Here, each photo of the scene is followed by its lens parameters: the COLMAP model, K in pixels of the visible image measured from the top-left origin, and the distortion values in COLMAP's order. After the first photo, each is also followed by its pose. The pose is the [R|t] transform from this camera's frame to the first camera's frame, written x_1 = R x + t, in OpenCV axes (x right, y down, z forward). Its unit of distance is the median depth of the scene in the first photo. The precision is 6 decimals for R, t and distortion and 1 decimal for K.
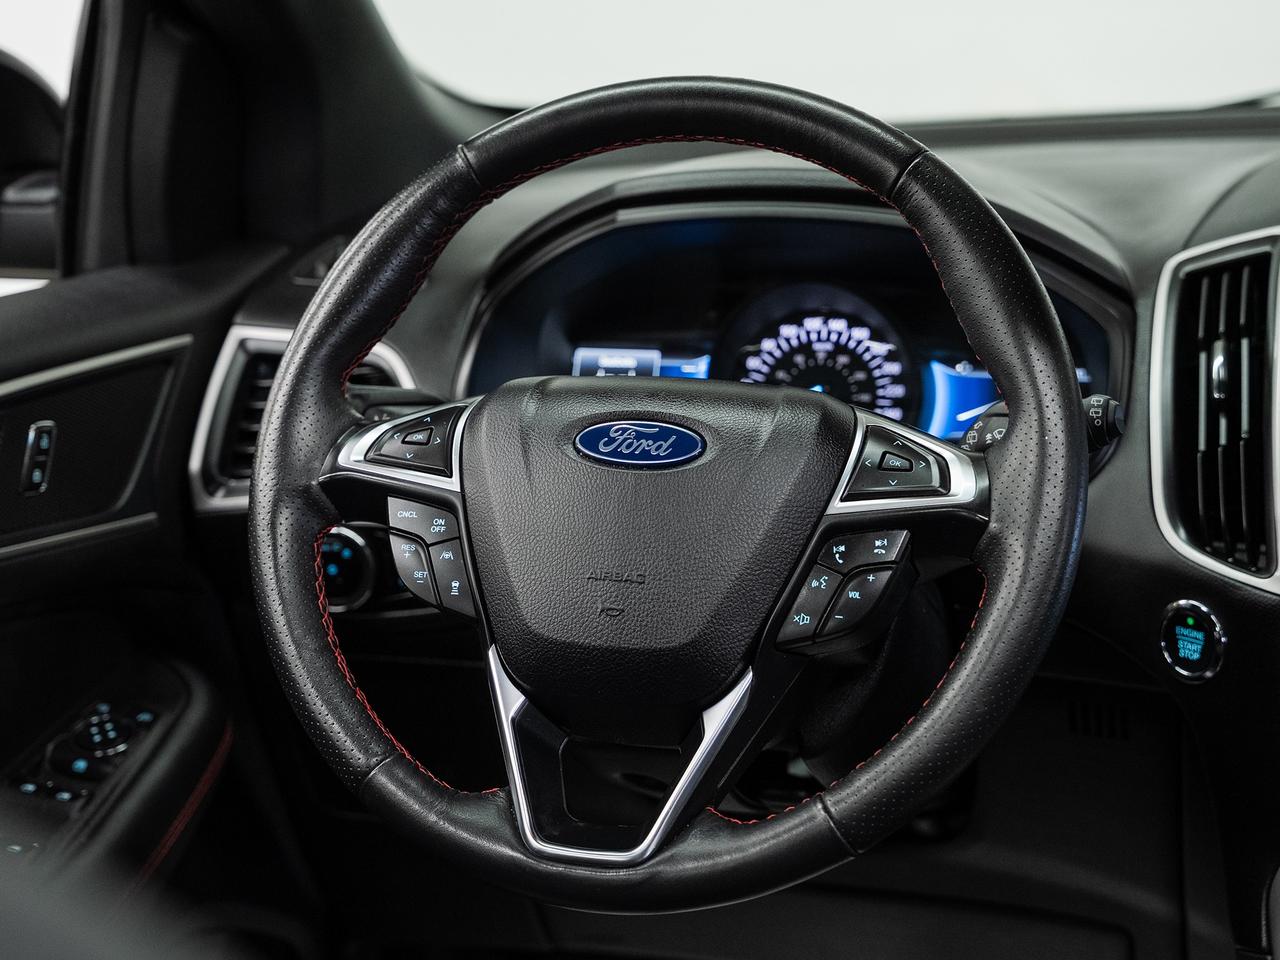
lens RADIAL K [[2145.3, 0, 672.0], [0, 2145.3, 439.4], [0, 0, 1]] dist [0.093586, 0.000000]
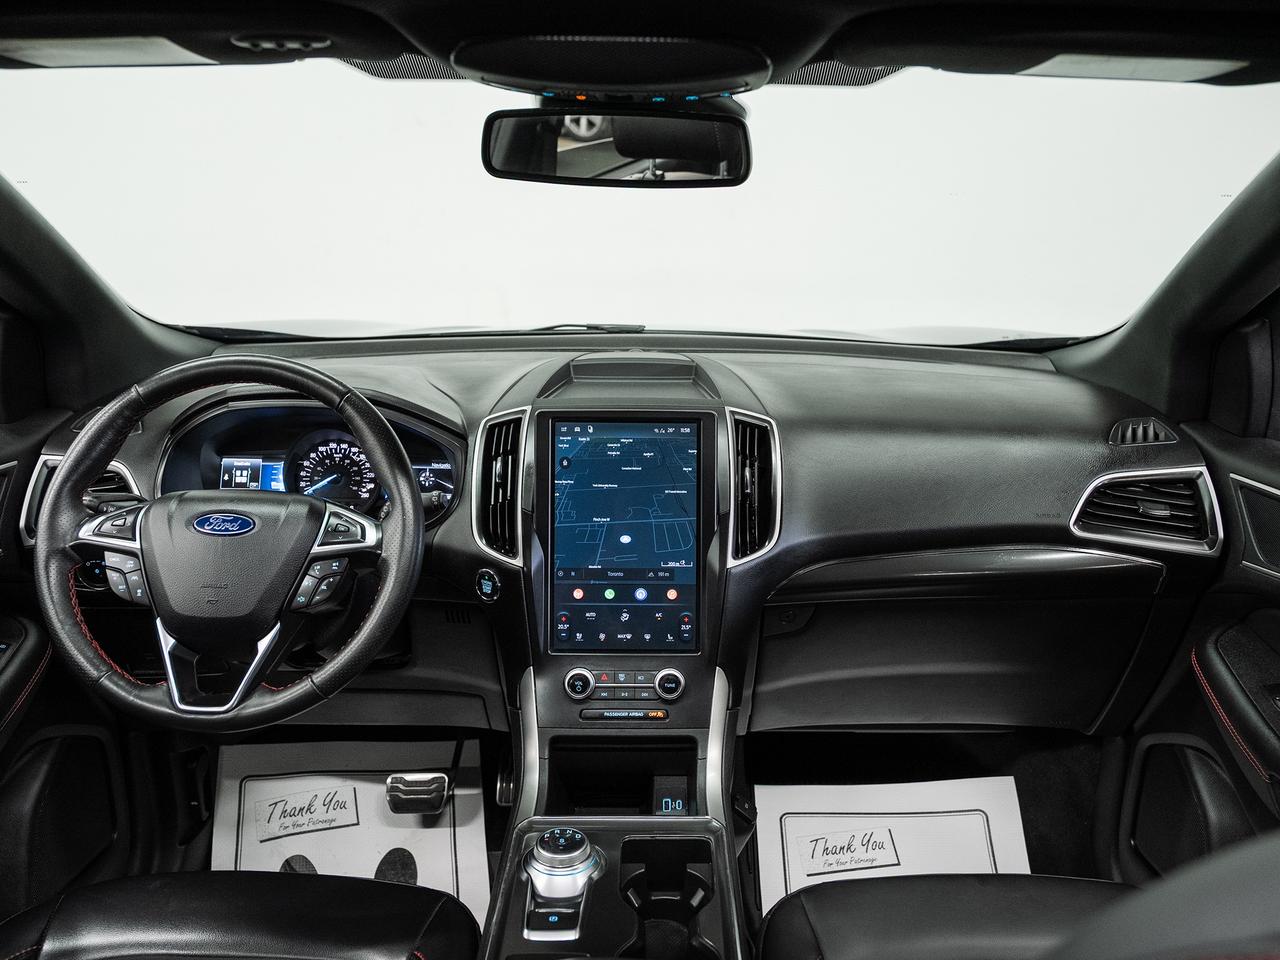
lens RADIAL K [[979.1, 0, 667.4], [0, 979.1, 497.4], [0, 0, 1]] dist [-0.034023, 0.024433]
pose [[0.951124, -0.043794, 0.305689, 0.110539], [0.023420, 0.997272, 0.070005, -0.082498], [-0.307920, -0.059424, 0.949555, -0.100855]]
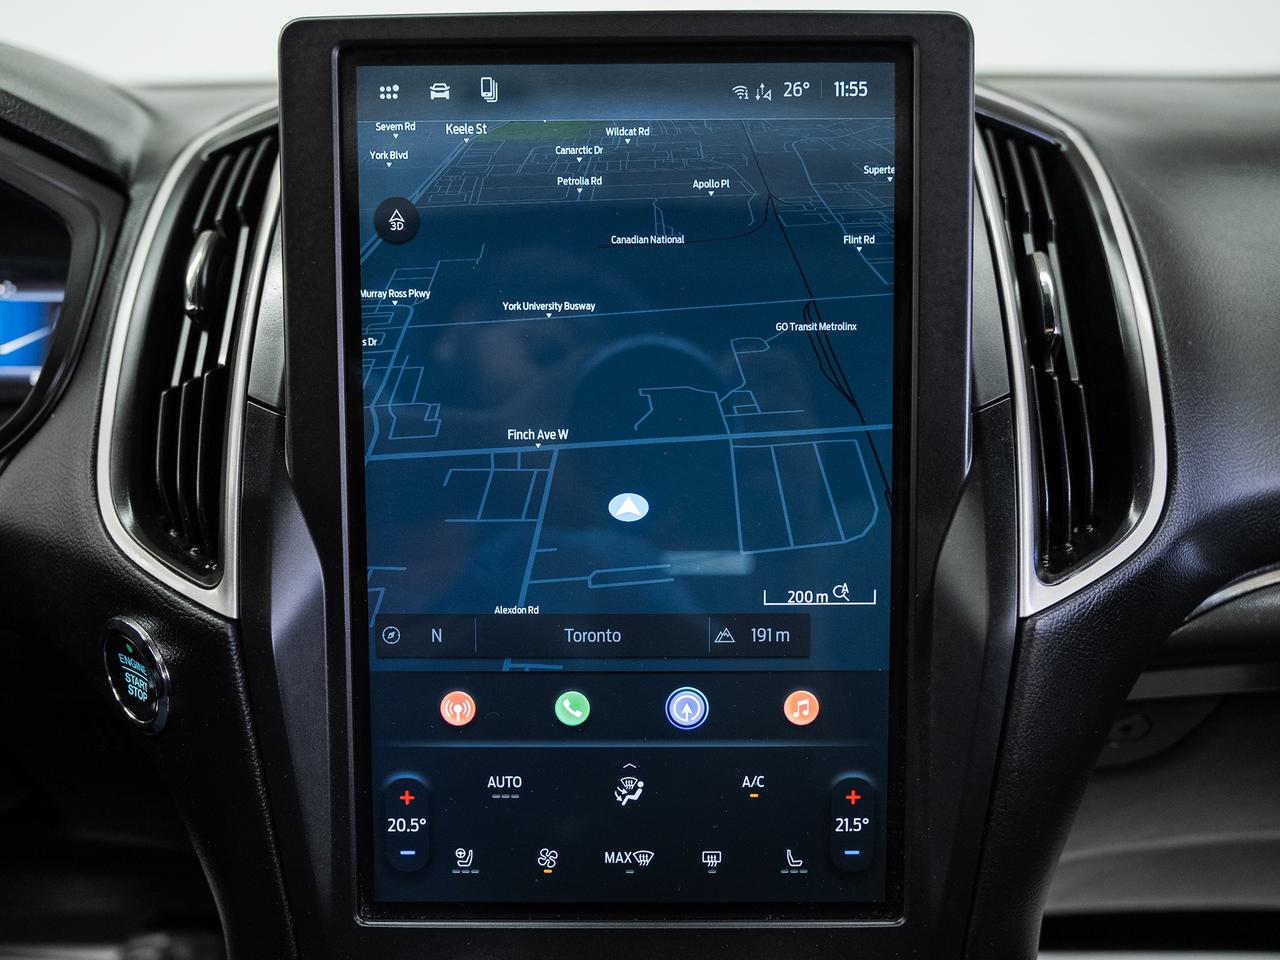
lens RADIAL K [[979.1, 0, 647.3], [0, 979.1, 499.6], [0, 0, 1]] dist [-0.034023, 0.024433]
pose [[0.956643, -0.077007, 0.280899, 0.337324], [0.035422, 0.988017, 0.150226, -0.000770], [-0.289102, -0.133763, 0.947907, 0.727301]]
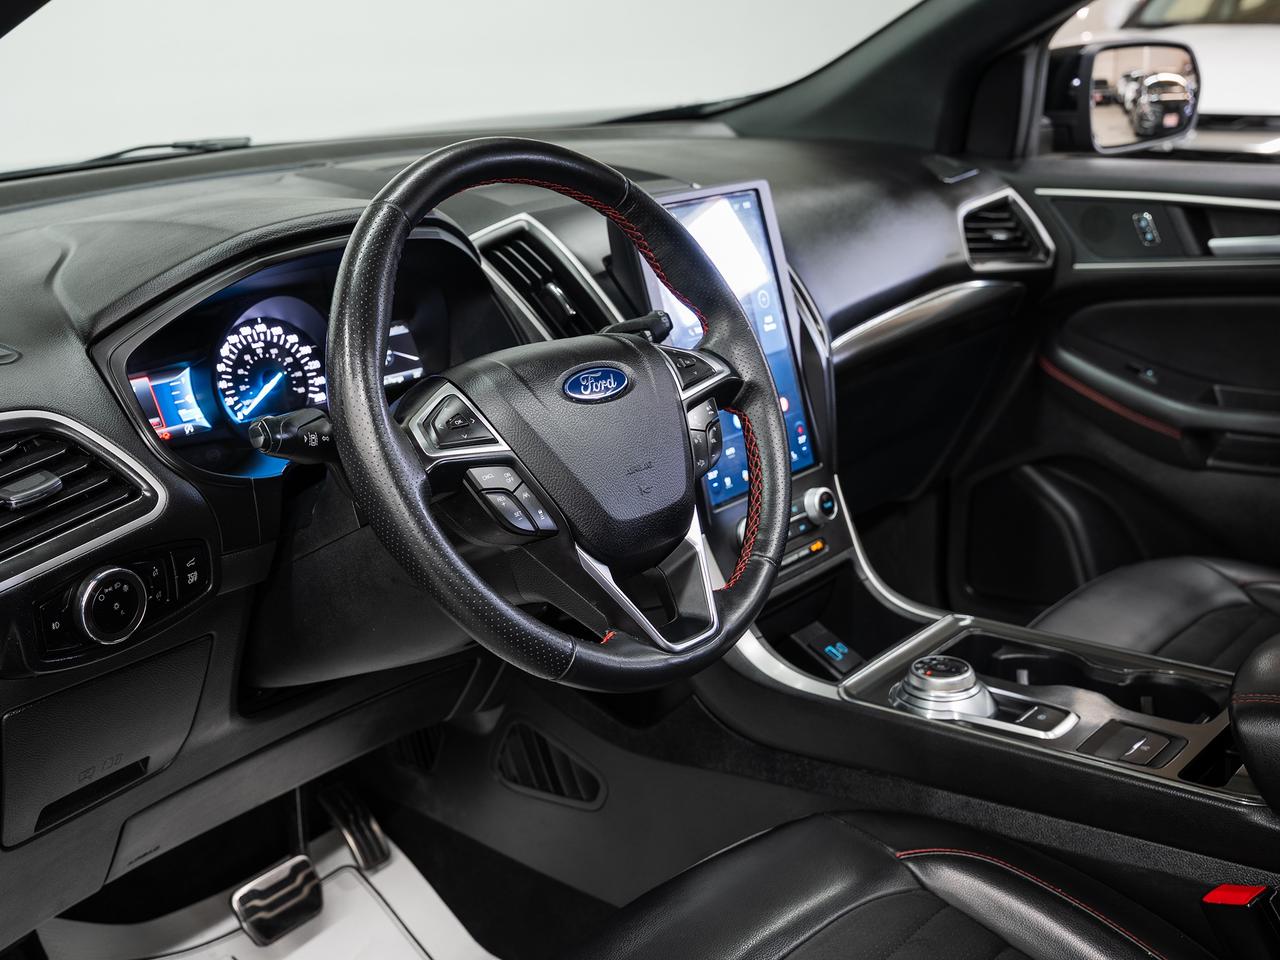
lens RADIAL K [[1444.7, 0, 635.3], [0, 1444.7, 481.6], [0, 0, 1]] dist [-0.000834, 0.000000]
pose [[0.394640, -0.257817, 0.881924, -0.868979], [0.200701, 0.960837, 0.191077, -0.114039], [-0.896648, 0.101596, 0.430929, 0.528414]]
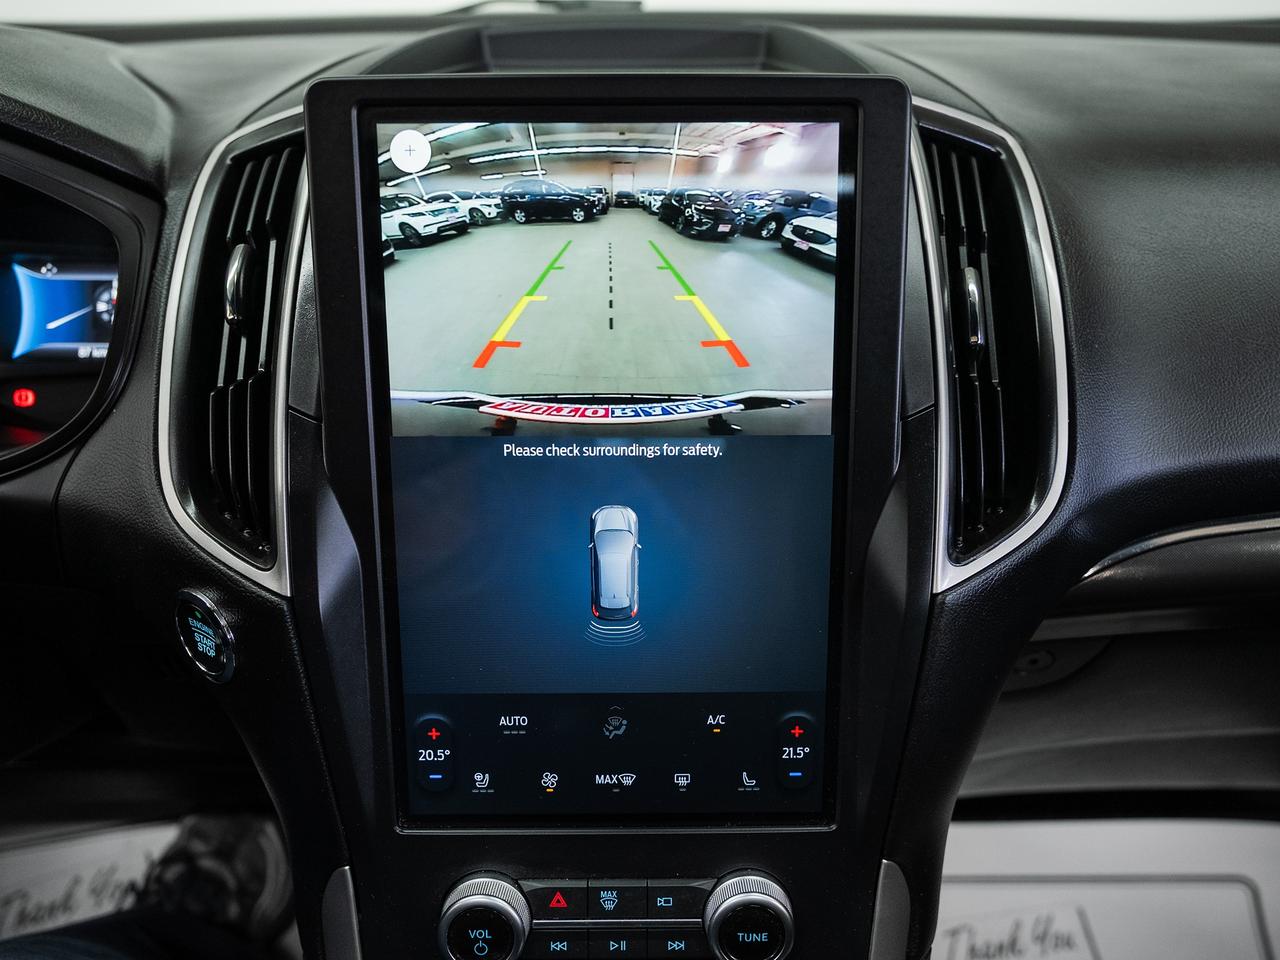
lens RADIAL K [[944.0, 0, 657.4], [0, 944.0, 494.0], [0, 0, 1]] dist [-0.034832, 0.022127]
pose [[0.951398, -0.111368, 0.287121, 0.331834], [0.032571, 0.963482, 0.265786, -0.049558], [-0.306236, -0.243516, 0.920282, 0.687924]]
